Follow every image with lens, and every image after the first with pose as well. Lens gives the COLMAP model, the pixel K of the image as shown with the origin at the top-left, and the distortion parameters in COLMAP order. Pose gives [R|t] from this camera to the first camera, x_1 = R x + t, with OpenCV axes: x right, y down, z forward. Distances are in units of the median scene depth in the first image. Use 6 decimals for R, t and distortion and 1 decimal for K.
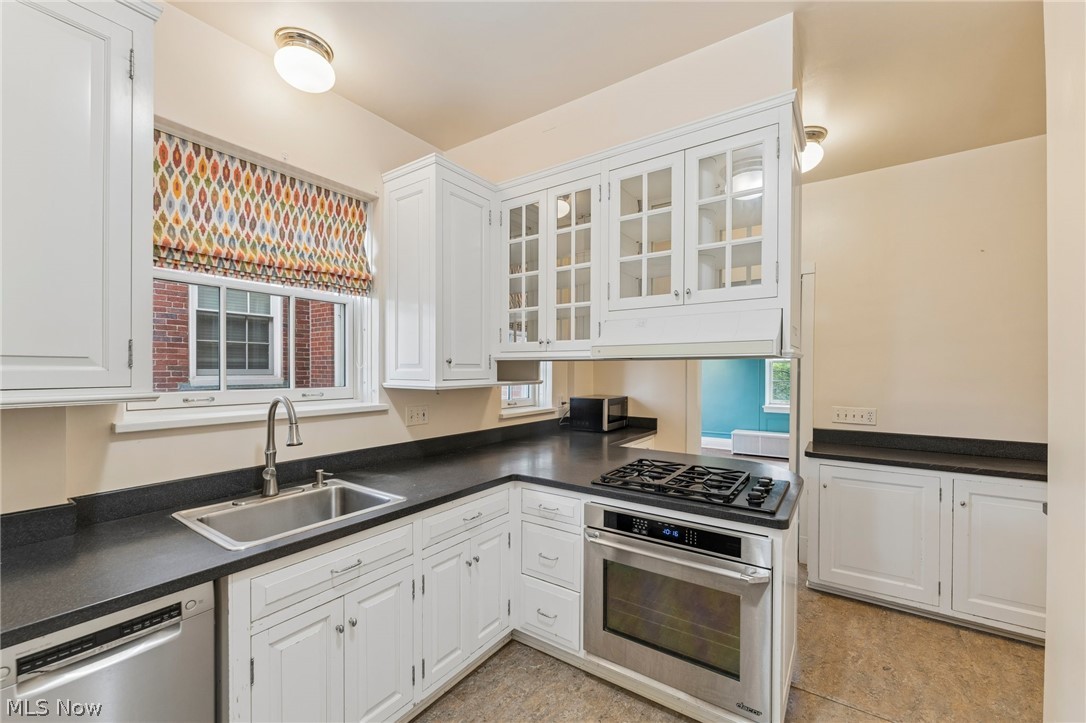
lens RADIAL K [[436.1, 0, 544.9], [0, 436.1, 369.9], [0, 0, 1]] dist [-0.002737, -0.000462]
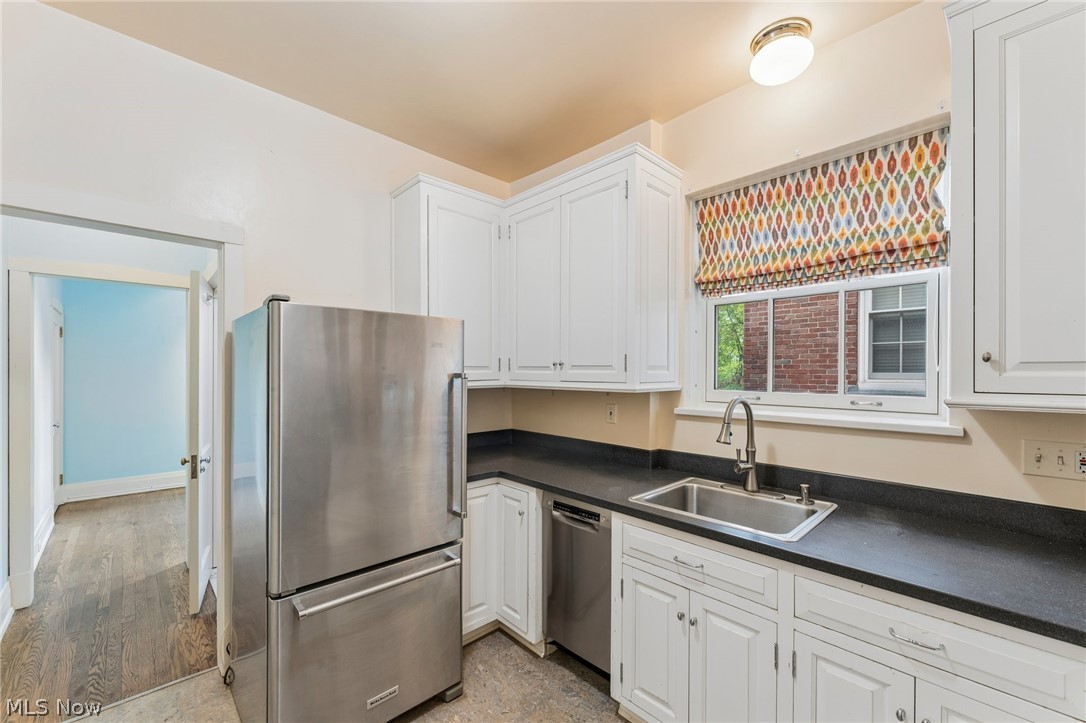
lens RADIAL K [[436.1, 0, 542.8], [0, 436.1, 370.9], [0, 0, 1]] dist [-0.002737, -0.000462]
pose [[-0.209292, -0.004749, -0.977842, 0.466662], [-0.003551, 0.999985, -0.004097, 0.001270], [0.977847, 0.002615, -0.209306, 0.647726]]
